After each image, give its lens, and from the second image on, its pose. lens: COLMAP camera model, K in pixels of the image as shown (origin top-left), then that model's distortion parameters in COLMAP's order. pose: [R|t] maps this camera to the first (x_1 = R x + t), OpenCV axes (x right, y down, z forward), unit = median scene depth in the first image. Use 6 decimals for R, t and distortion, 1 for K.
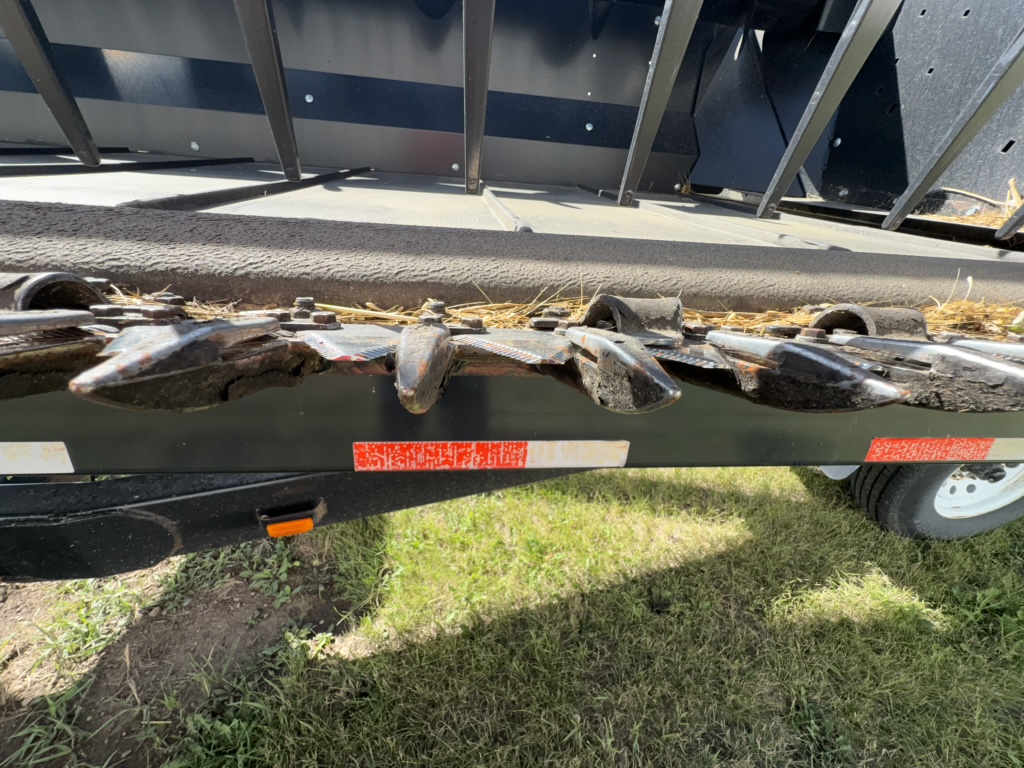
lens RADIAL K [[406.7, 0, 512.0], [0, 406.7, 384.0], [0, 0, 1]] dist [0.000072, 0.000023]
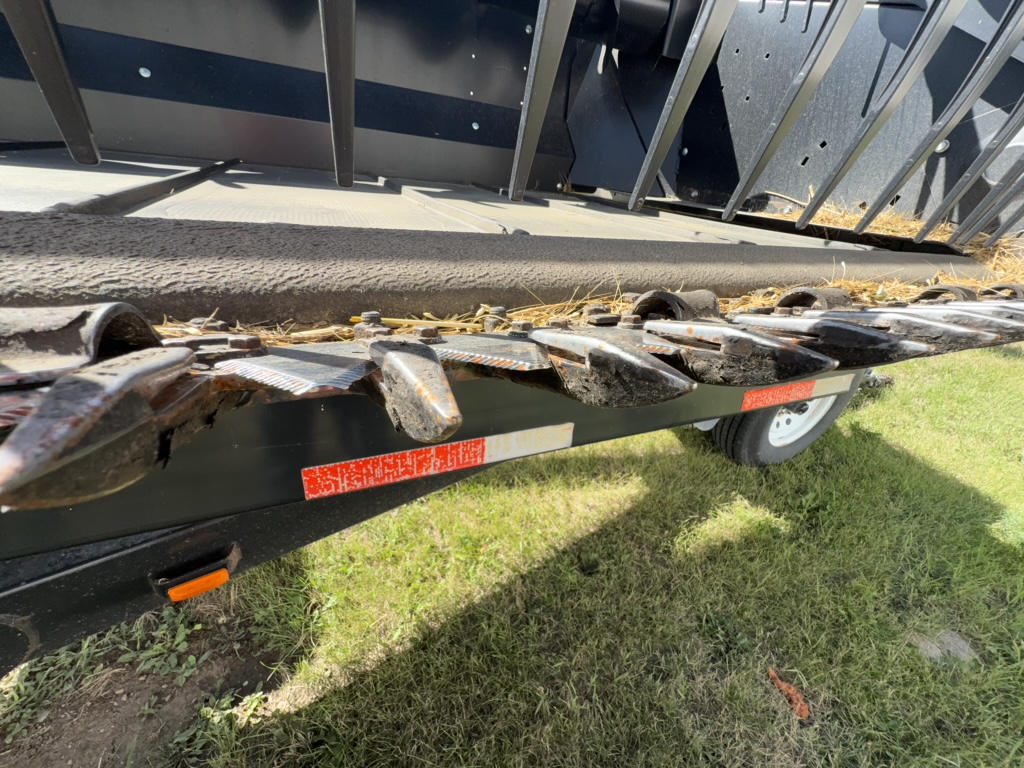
lens RADIAL K [[405.8, 0, 509.8], [0, 405.8, 384.3], [0, 0, 1]] dist [-0.000406, 0.000230]
pose [[0.951517, -0.122248, 0.282260, -0.113033], [0.119073, 0.992478, 0.028444, -0.008381], [-0.283614, 0.006544, 0.958916, 0.003679]]
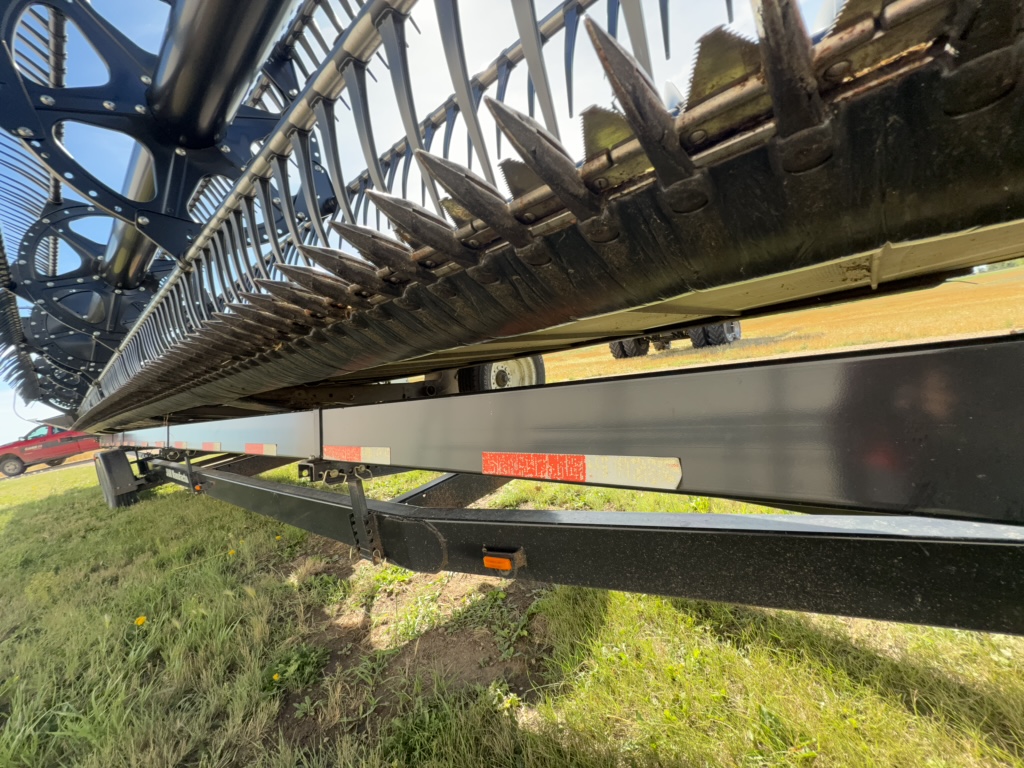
lens RADIAL K [[406.7, 0, 512.0], [0, 406.7, 384.0], [0, 0, 1]] dist [0.000072, 0.000023]
pose [[0.650727, -0.145495, -0.745242, 0.506895], [-0.184670, 0.921676, -0.341190, 0.249619], [0.736513, 0.359645, 0.572891, 0.089704]]
